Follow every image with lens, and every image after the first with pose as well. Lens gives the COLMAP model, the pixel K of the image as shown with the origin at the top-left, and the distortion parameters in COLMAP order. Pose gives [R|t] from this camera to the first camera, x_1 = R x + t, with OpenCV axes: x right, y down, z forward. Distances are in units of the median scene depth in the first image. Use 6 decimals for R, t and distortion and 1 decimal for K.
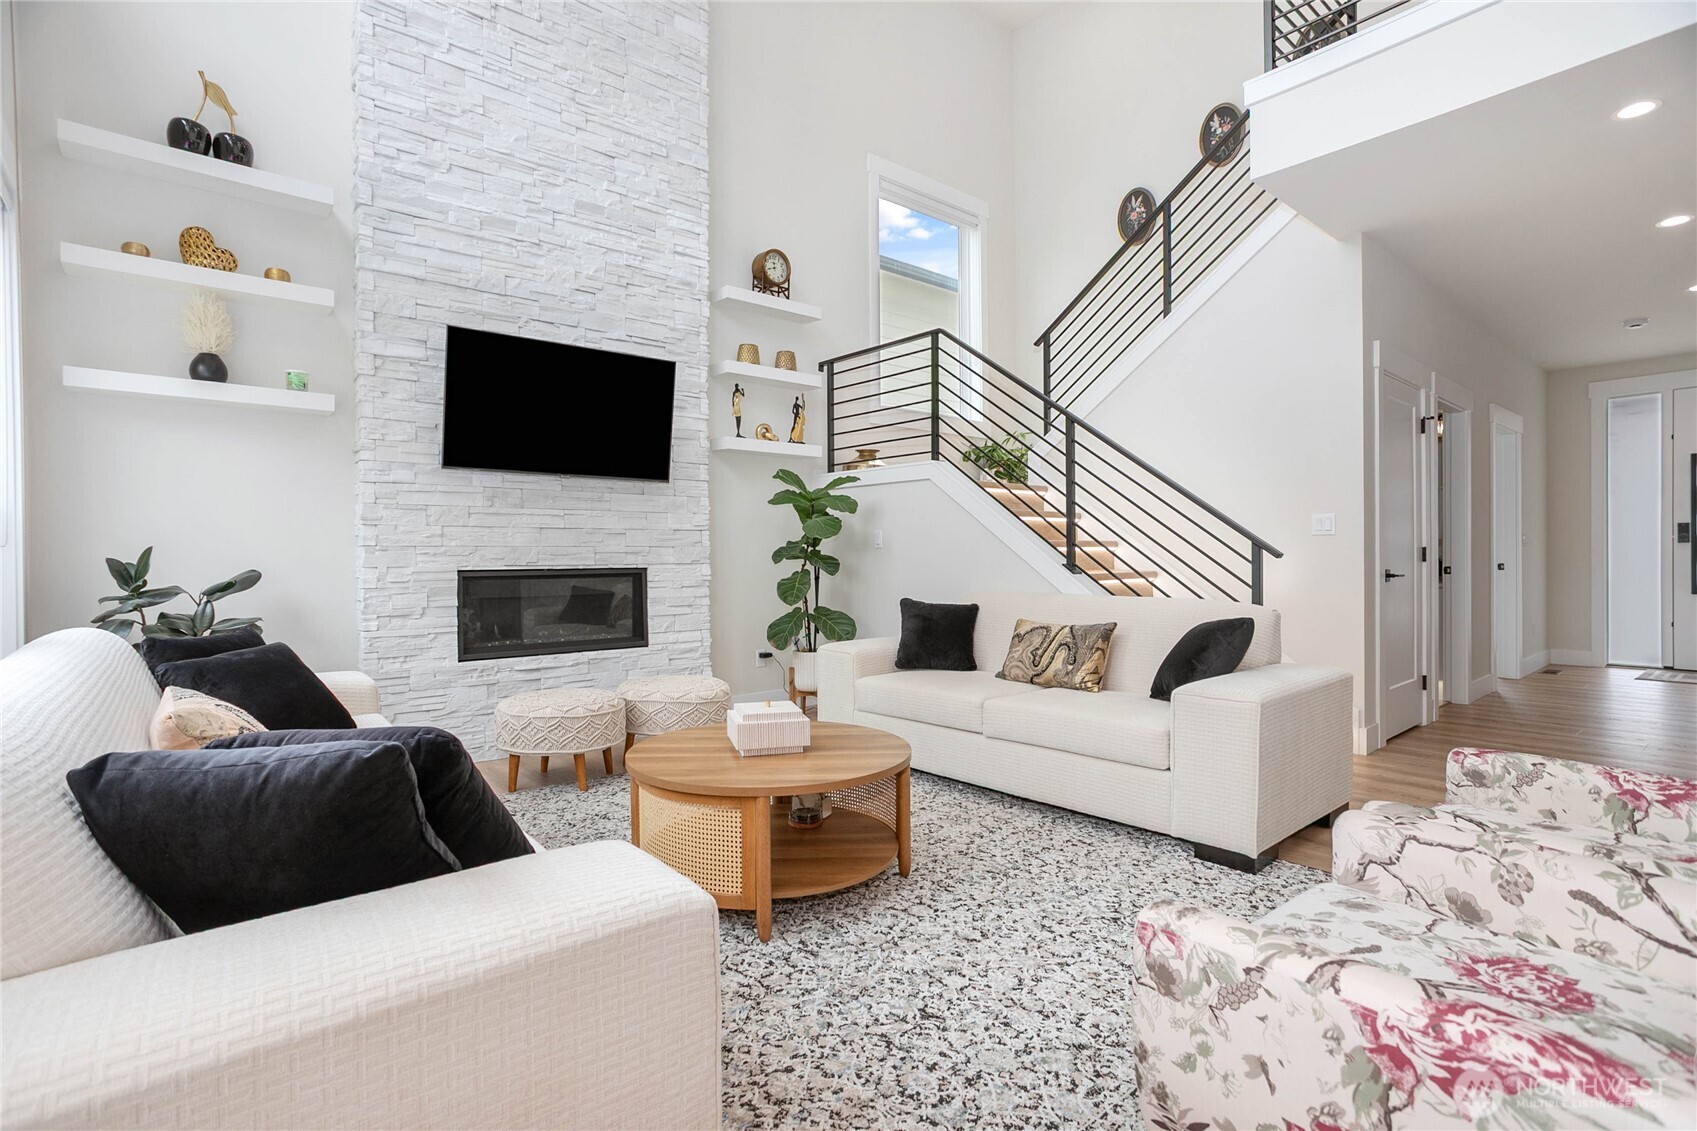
lens RADIAL K [[812.4, 0, 846.9], [0, 812.4, 563.8], [0, 0, 1]] dist [-0.065185, 0.042688]
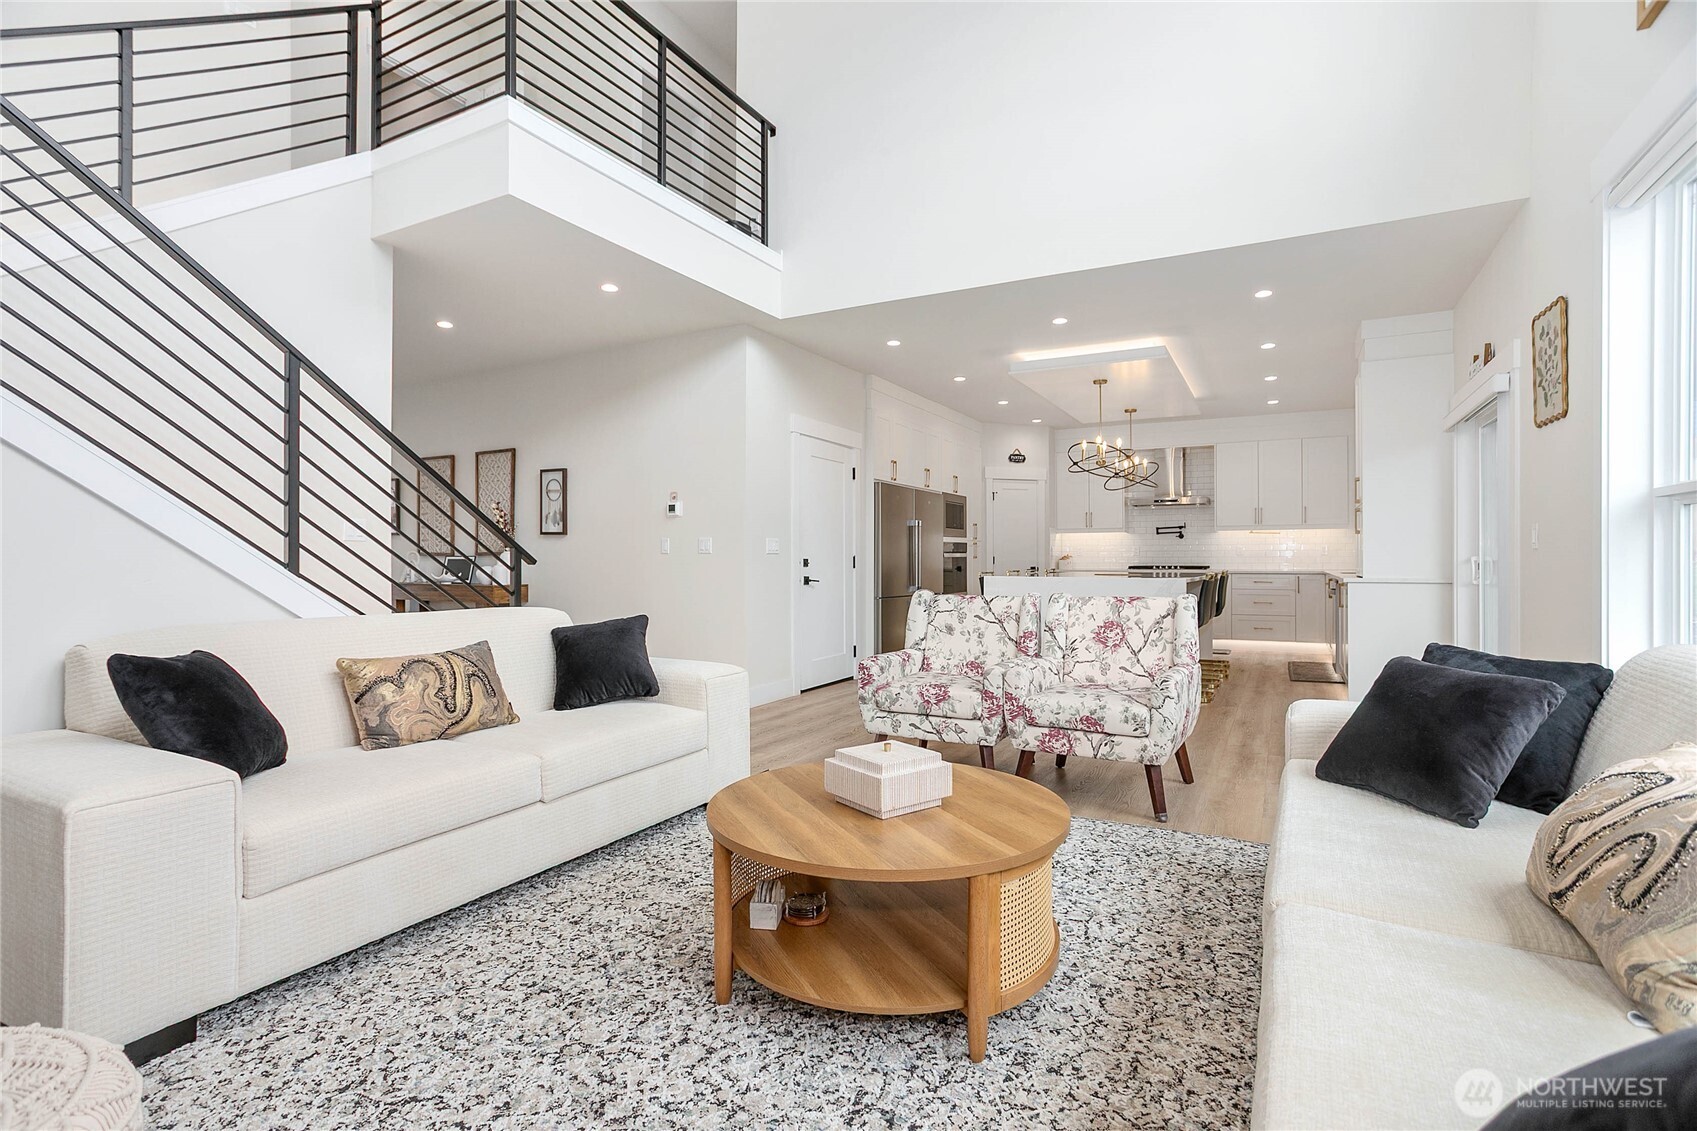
lens RADIAL K [[816.1, 0, 845.1], [0, 816.1, 562.9], [0, 0, 1]] dist [-0.053983, 0.033886]
pose [[-0.356900, 0.001833, 0.934141, -0.503389], [0.010860, 0.999939, 0.002187, -0.005193], [-0.934079, 0.010925, -0.356898, 0.808773]]
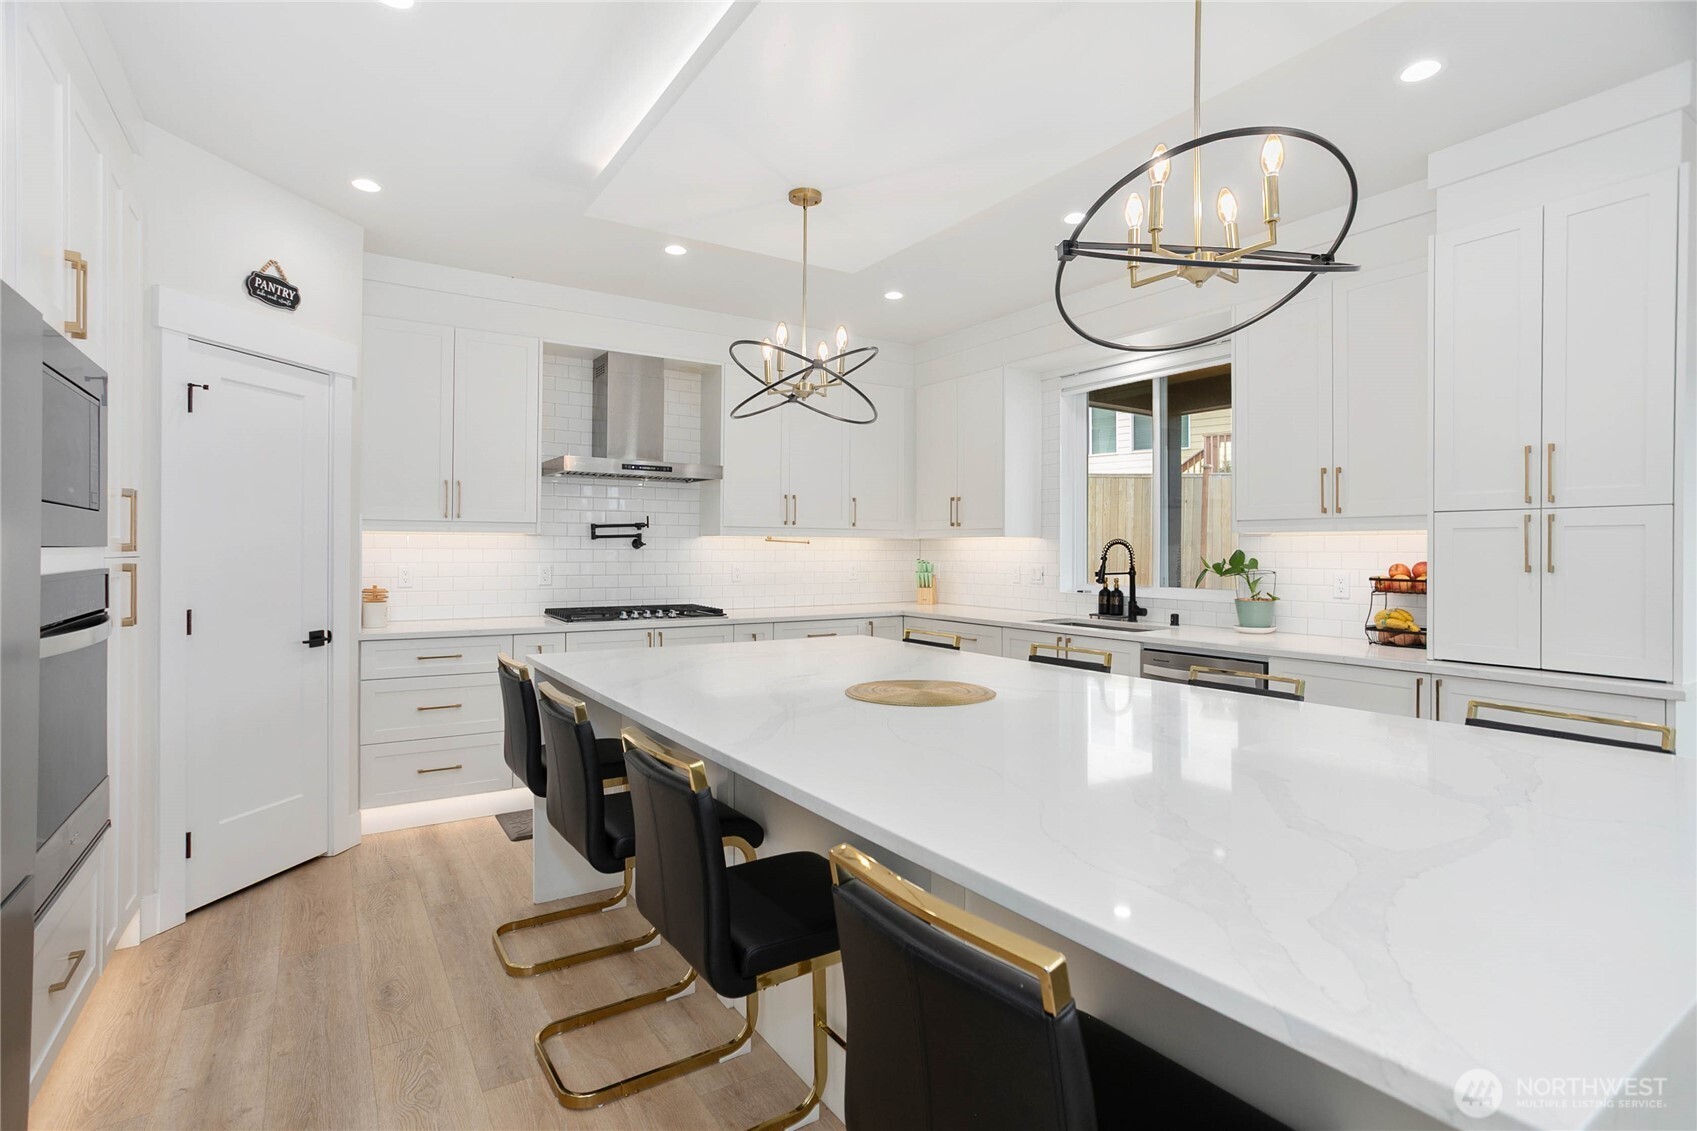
lens RADIAL K [[819.6, 0, 843.9], [0, 819.6, 555.2], [0, 0, 1]] dist [-0.052224, 0.033306]
pose [[-0.991925, 0.000973, 0.126825, 0.920469], [0.002570, 0.999919, 0.012427, -0.064909], [-0.126803, 0.012652, -0.991847, 0.157820]]
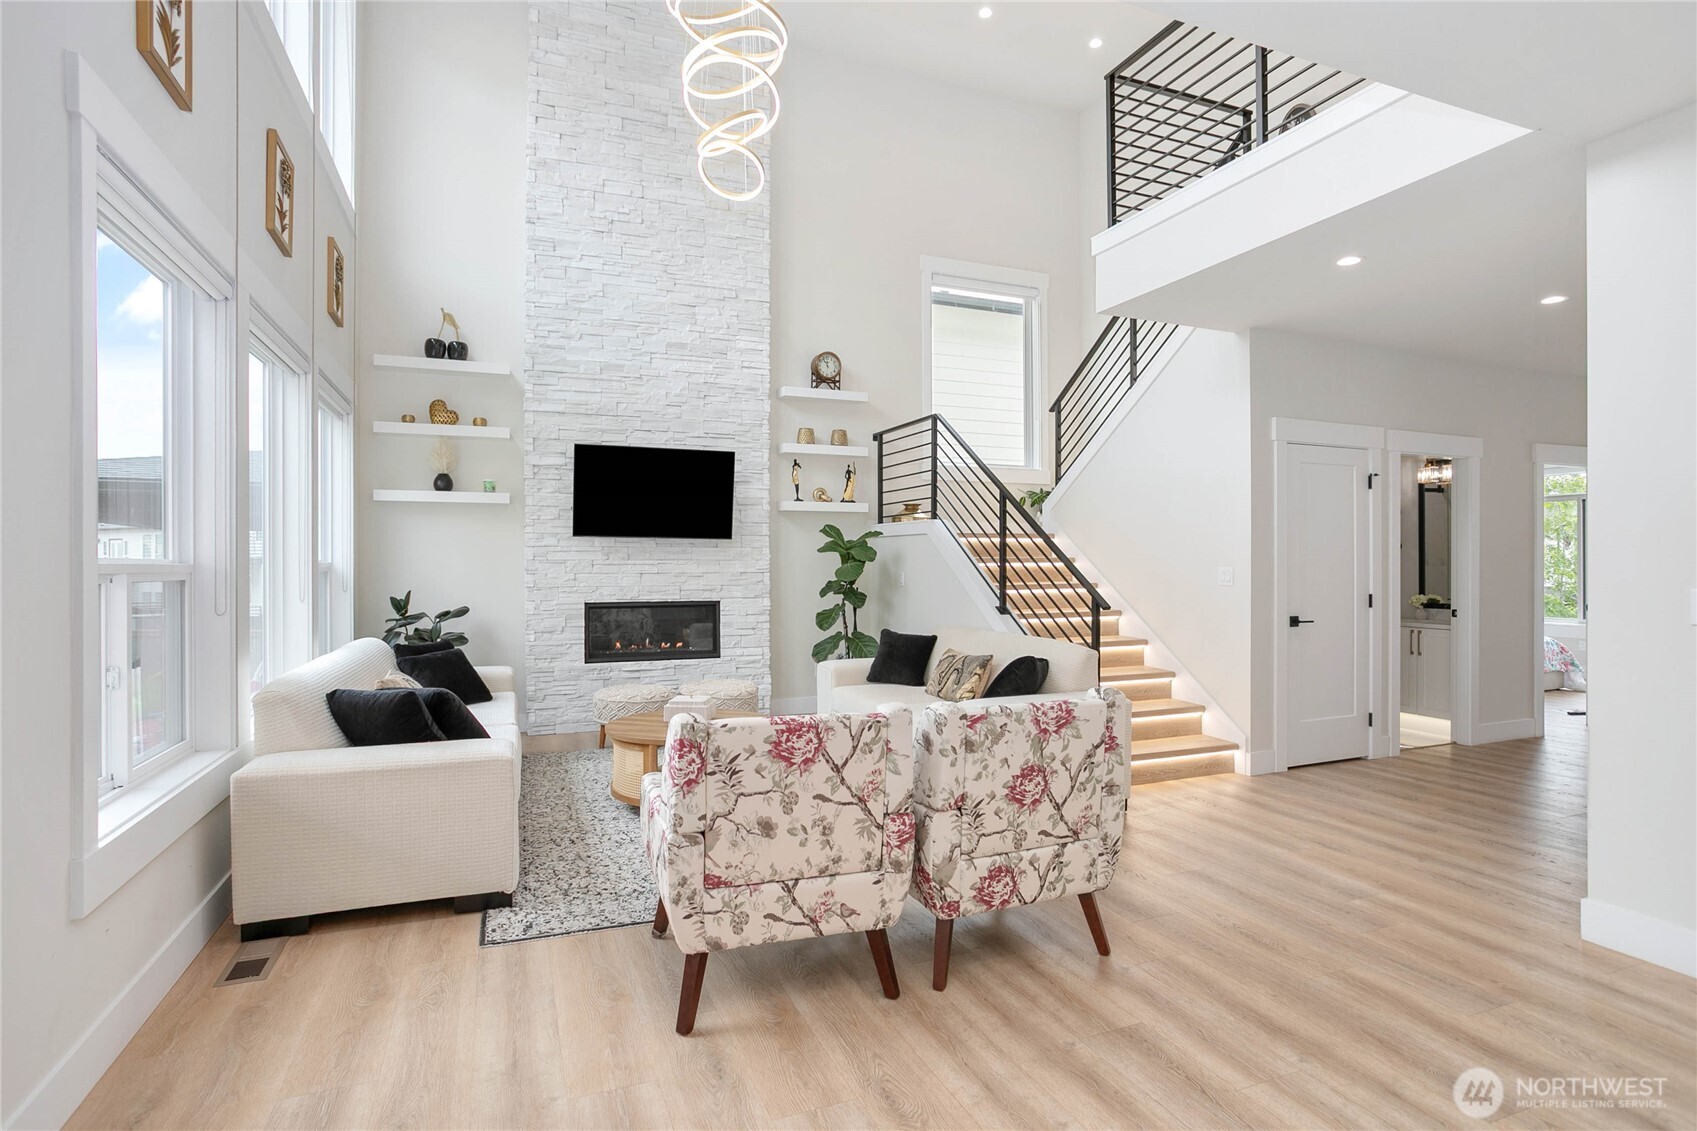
lens RADIAL K [[853.2, 0, 848.5], [0, 853.2, 565.5], [0, 0, 1]] dist [-0.074708, 0.053051]
pose [[0.950167, 0.005486, -0.311692, 0.464203], [-0.007109, 0.999966, -0.004069, -0.056675], [0.311660, 0.006082, 0.950174, -0.346715]]
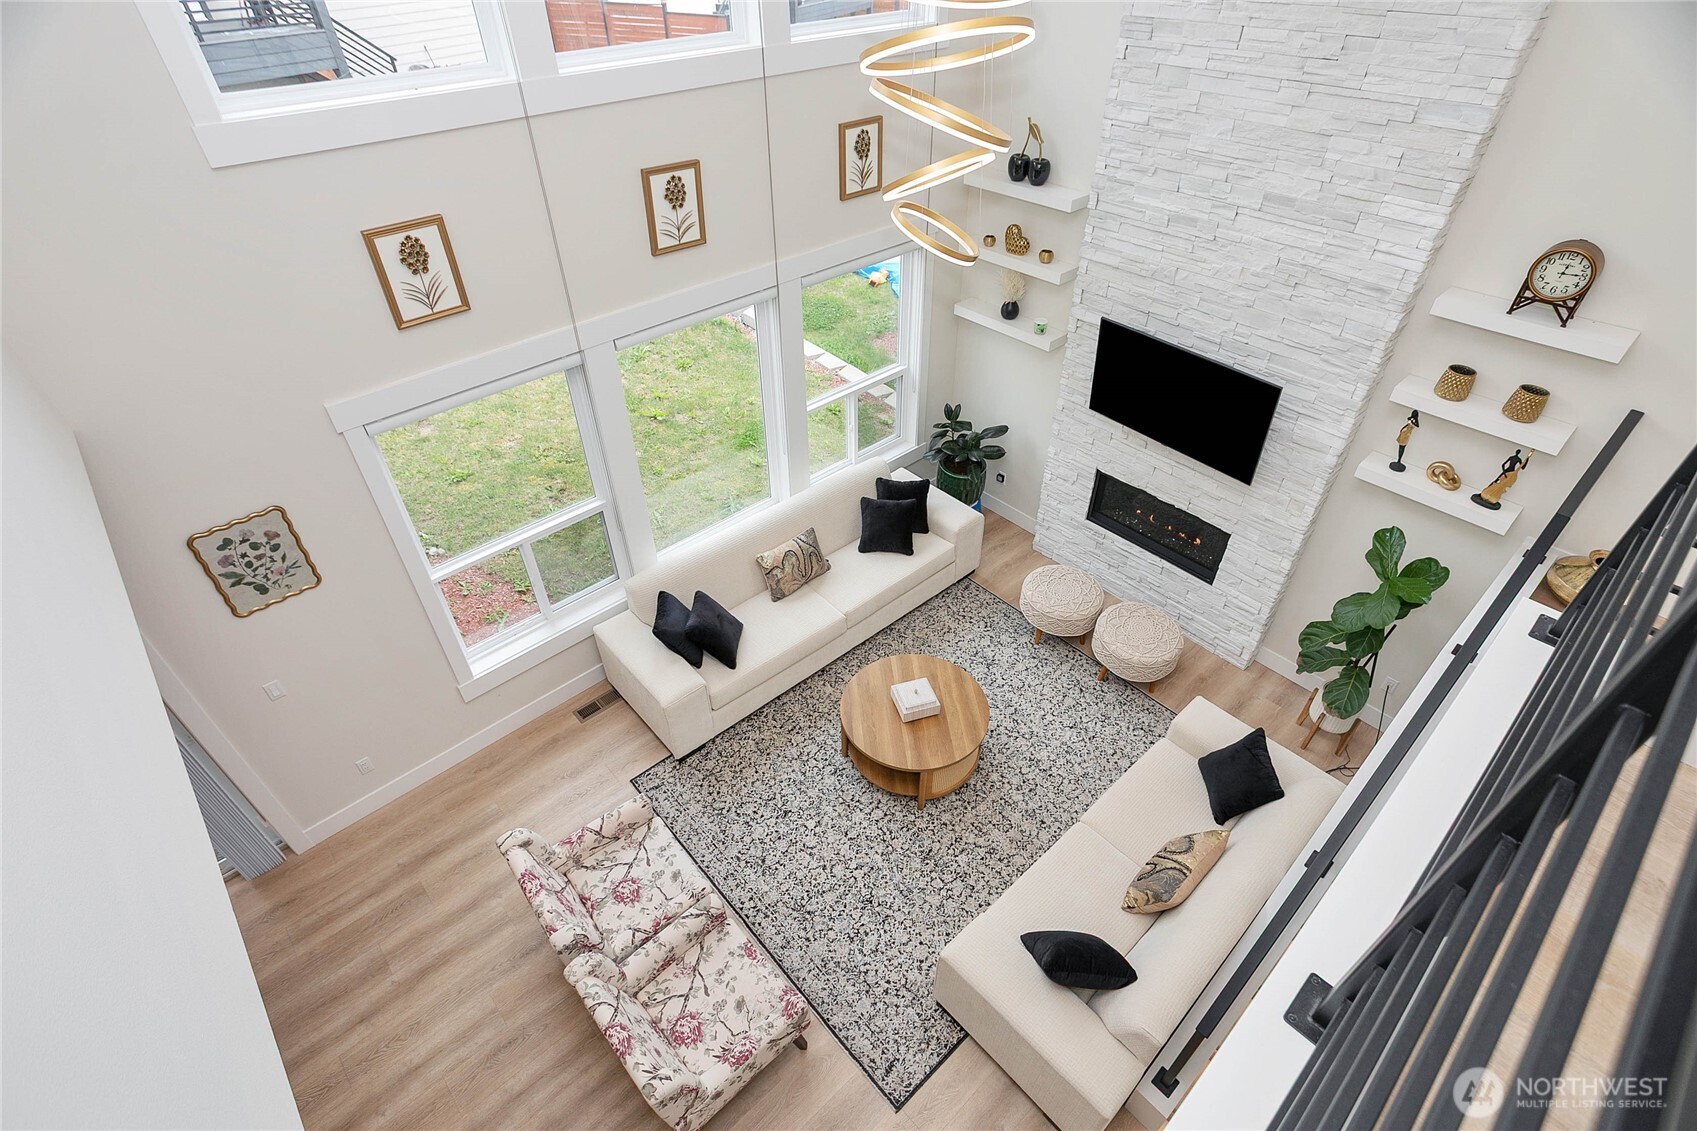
lens RADIAL K [[812.4, 0, 846.9], [0, 812.4, 563.8], [0, 0, 1]] dist [-0.065185, 0.042688]
pose [[0.031987, 0.644961, -0.763546, 0.694620], [0.000151, 0.763934, 0.645295, -0.770413], [0.999488, -0.020756, 0.024338, 0.492108]]
